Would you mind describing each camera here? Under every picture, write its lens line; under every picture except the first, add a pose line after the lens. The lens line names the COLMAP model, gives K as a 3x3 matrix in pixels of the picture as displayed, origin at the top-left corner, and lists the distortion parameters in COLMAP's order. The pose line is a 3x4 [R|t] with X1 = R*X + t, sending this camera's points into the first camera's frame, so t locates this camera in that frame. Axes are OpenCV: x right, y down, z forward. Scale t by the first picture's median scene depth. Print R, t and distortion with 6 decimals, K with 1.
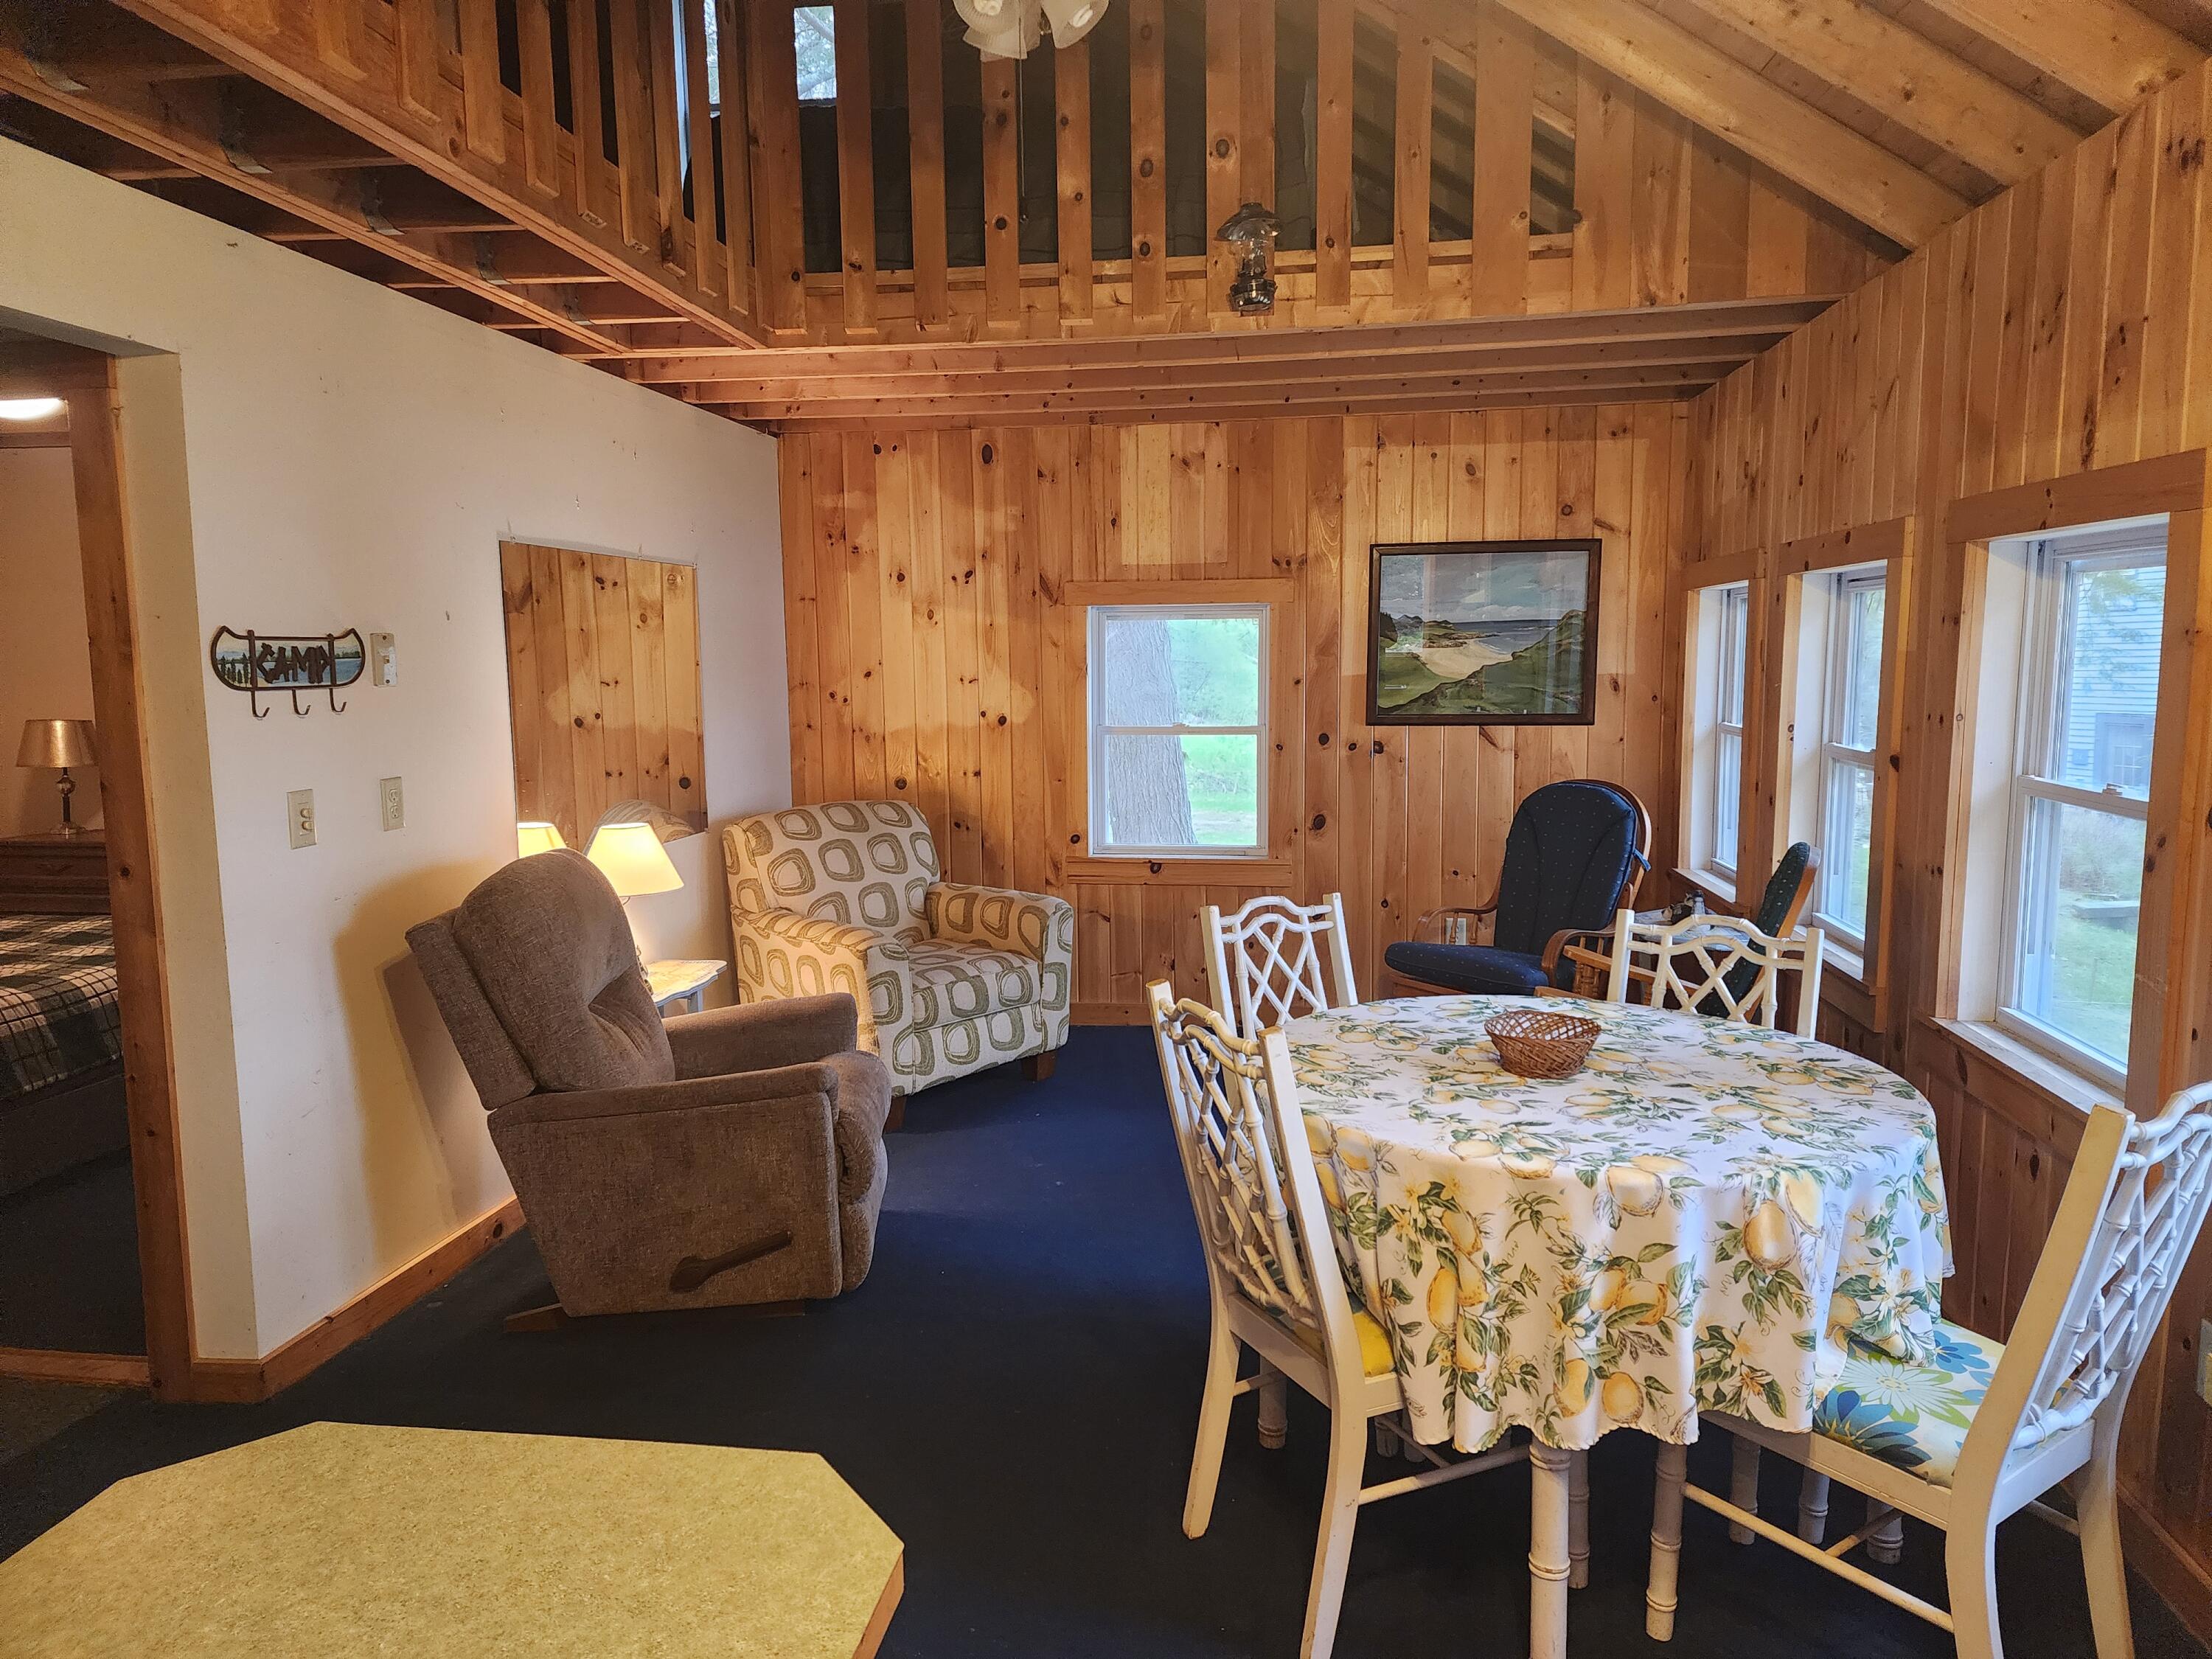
lens RADIAL K [[1454.0, 0, 1105.2], [0, 1454.0, 824.5], [0, 0, 1]] dist [0.082957, -0.074389]
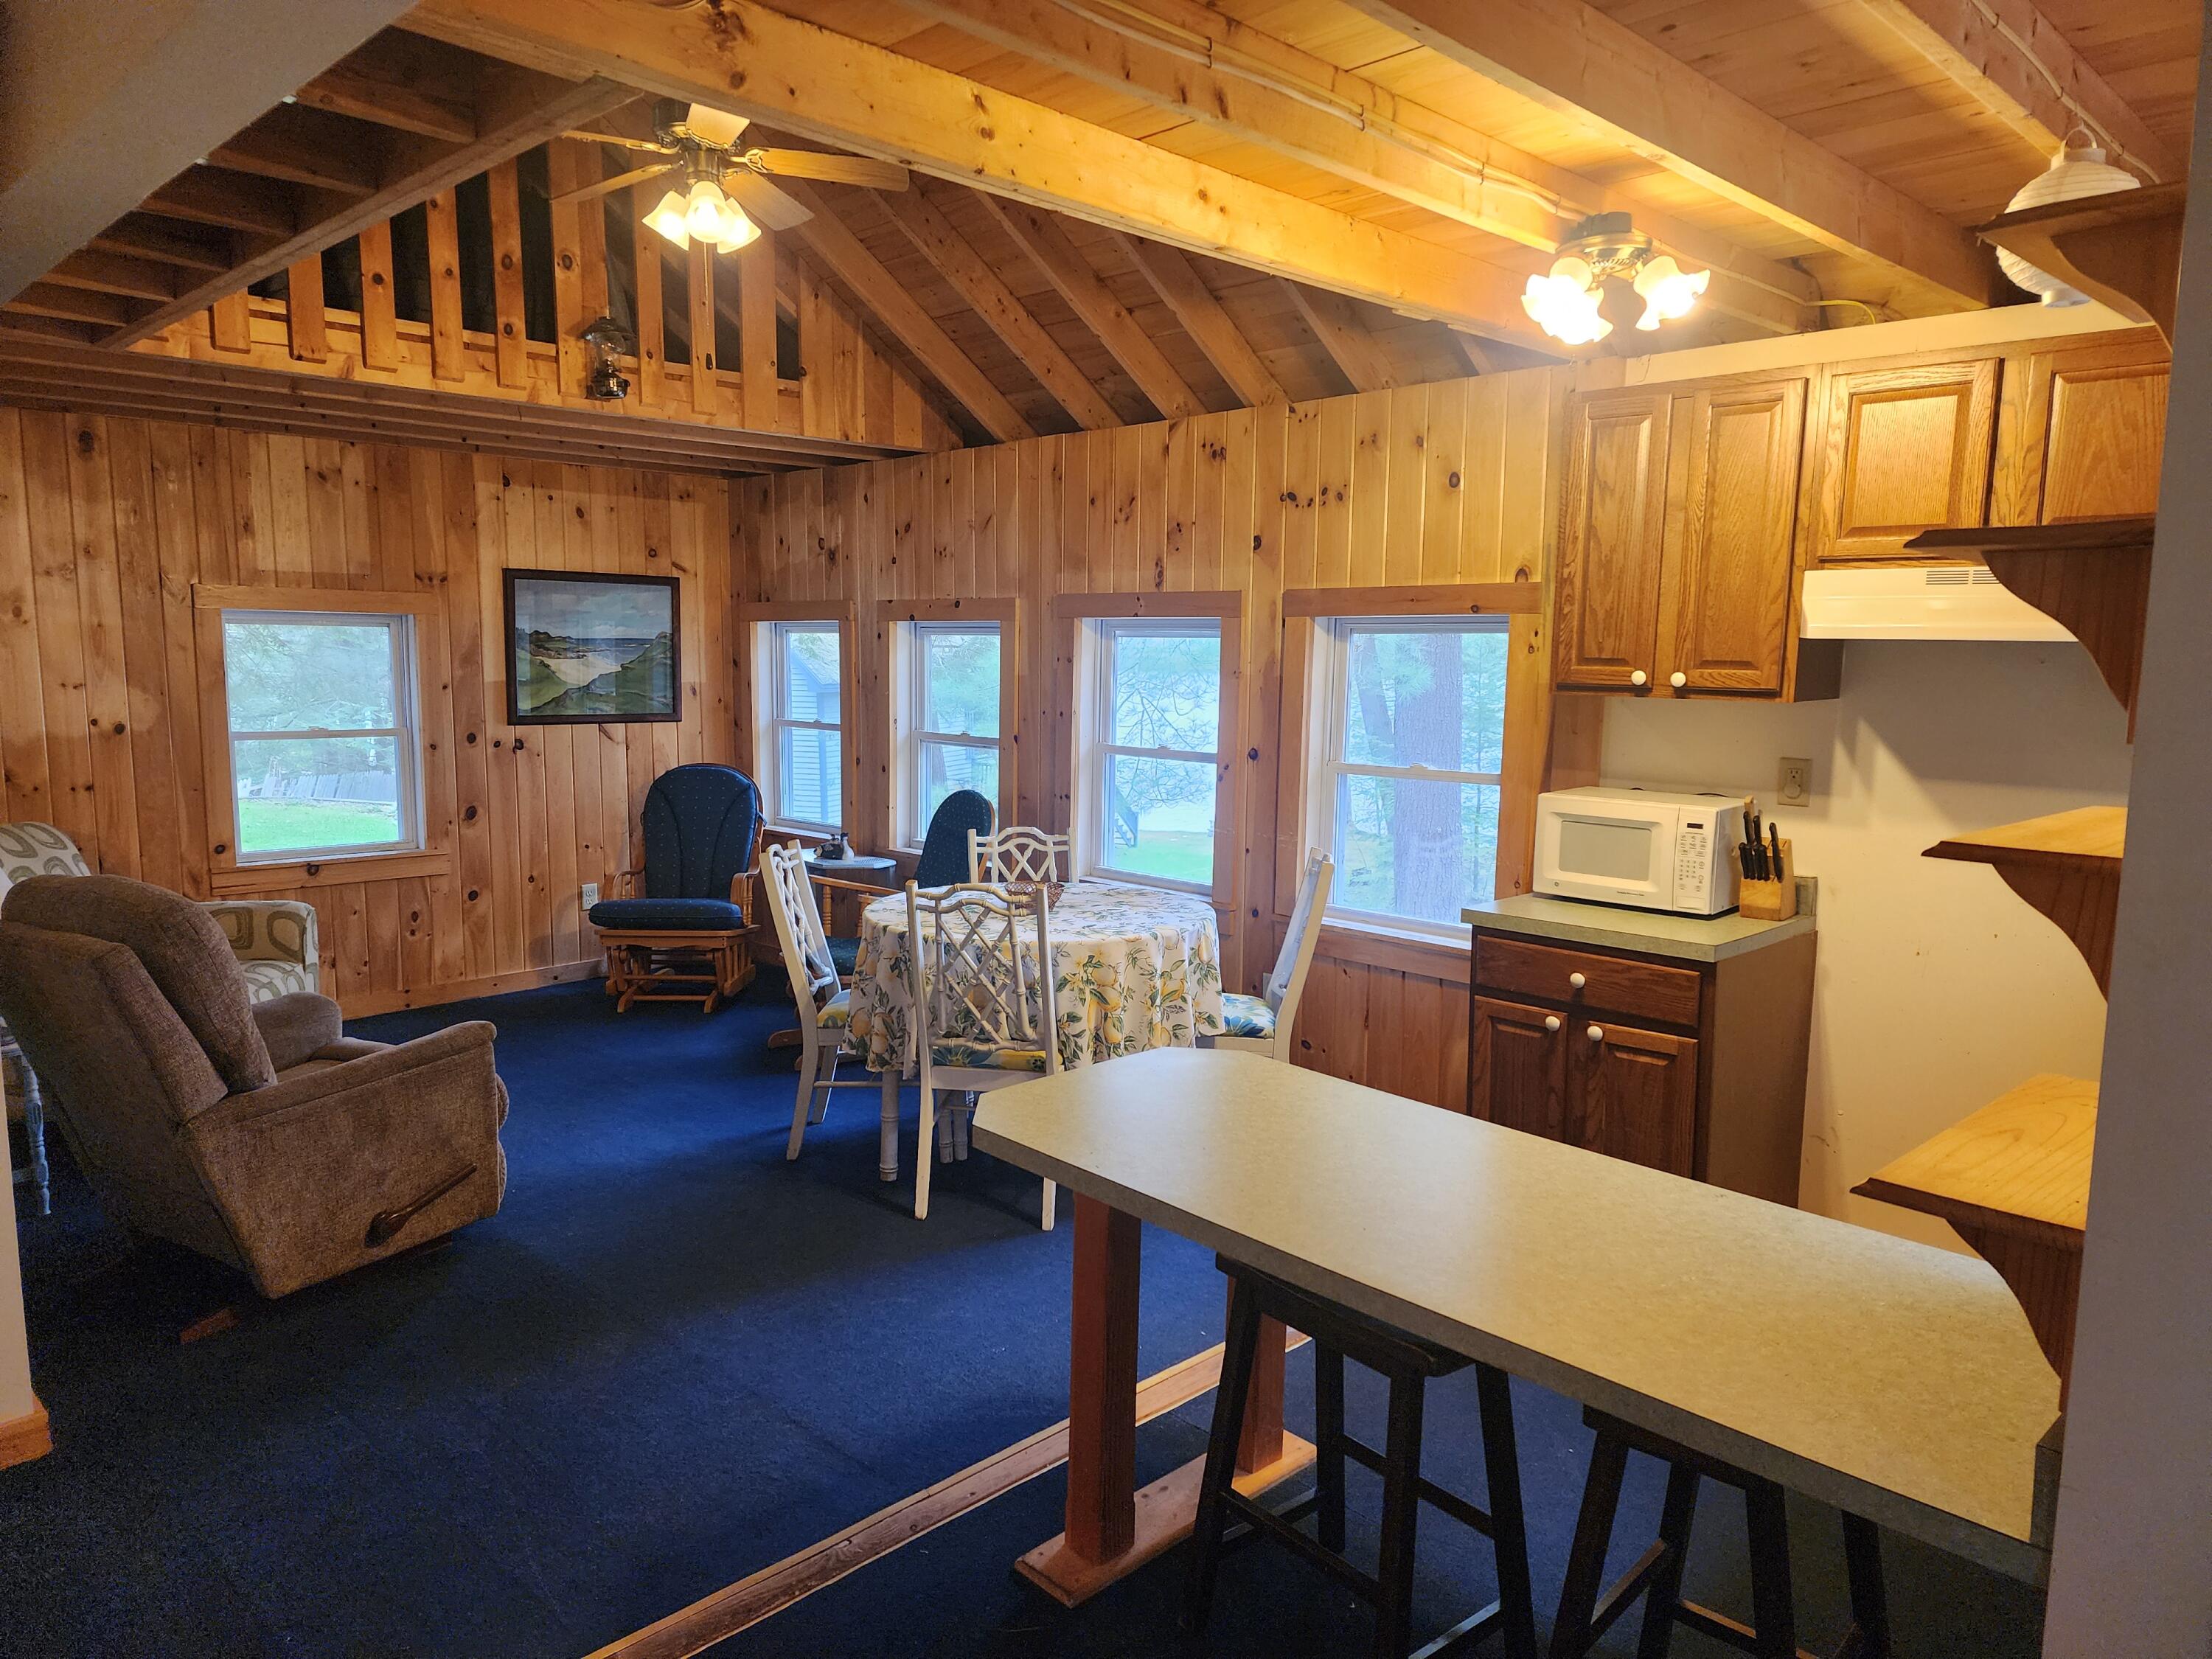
lens RADIAL K [[1470.2, 0, 1062.3], [0, 1470.2, 849.0], [0, 0, 1]] dist [0.090984, -0.086008]
pose [[0.617679, -0.090459, 0.781211, -0.656915], [0.076029, 0.995578, 0.055167, -0.003450], [-0.782747, 0.025320, 0.621825, -0.094109]]
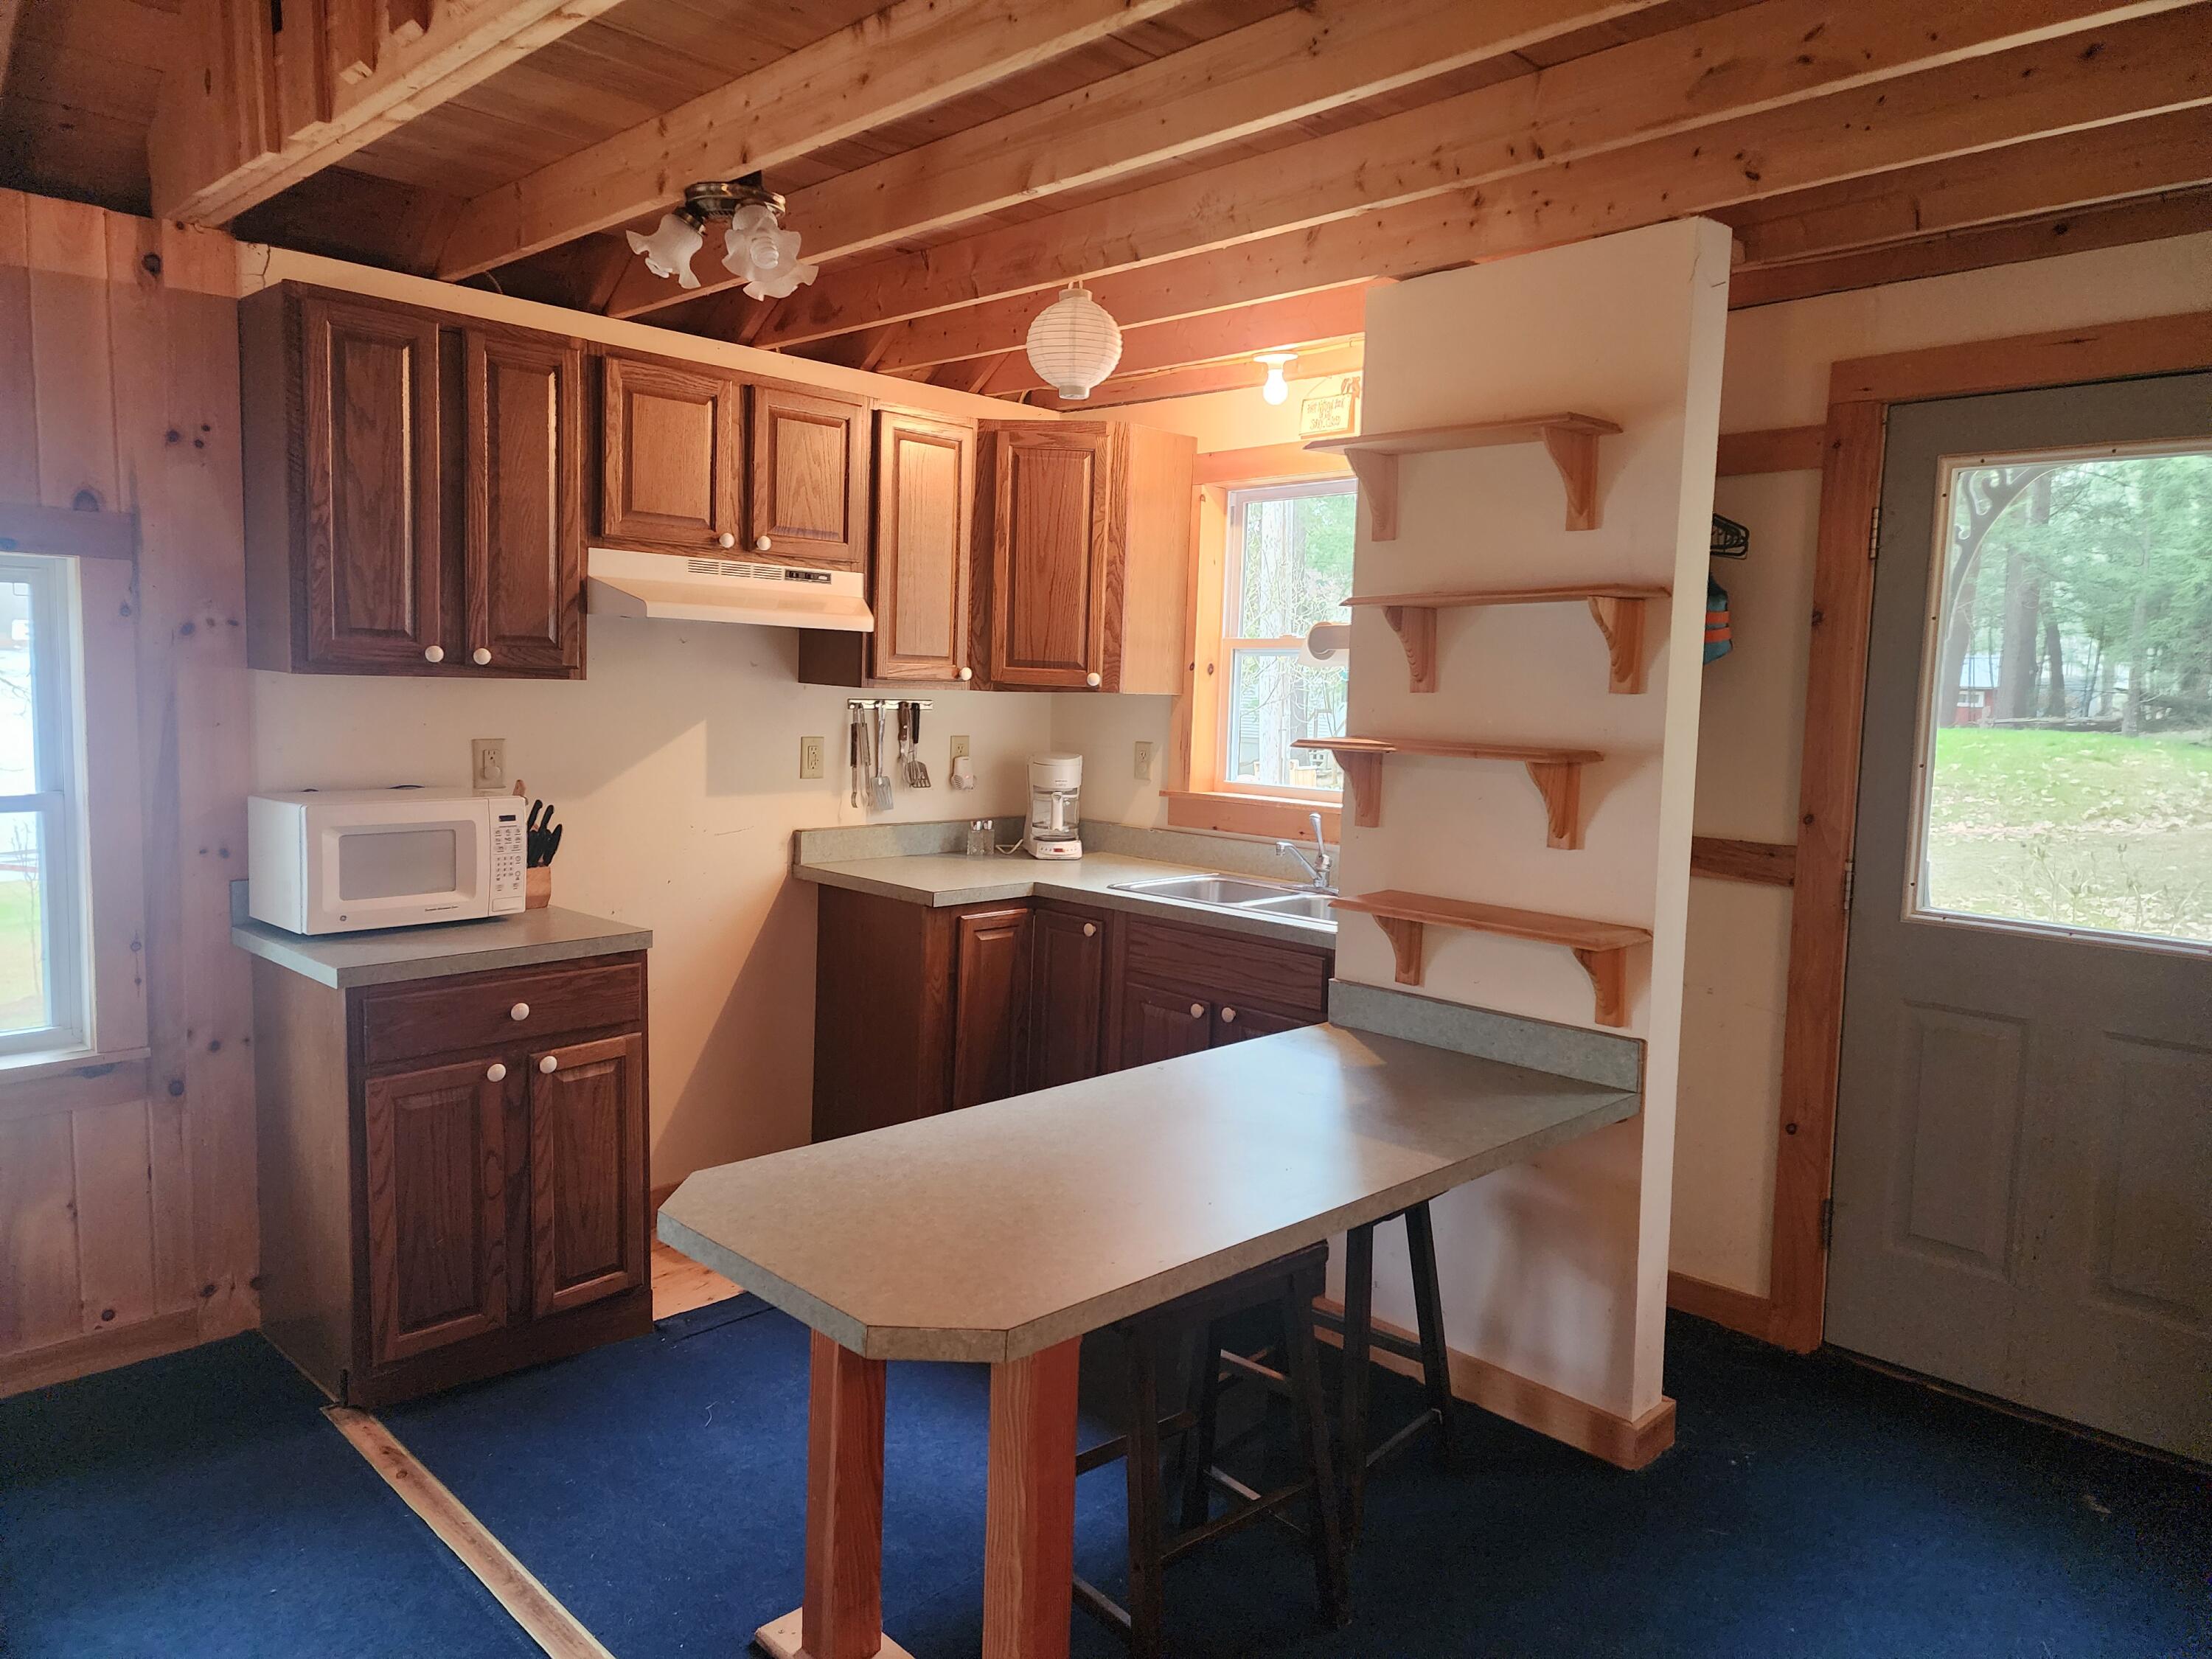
lens RADIAL K [[1483.4, 0, 1139.9], [0, 1483.4, 799.5], [0, 0, 1]] dist [0.081519, -0.073770]
pose [[-0.807845, -0.061941, 0.586132, -0.474565], [0.052175, 0.983043, 0.175796, -0.073588], [-0.587081, 0.172597, -0.790914, 0.601470]]
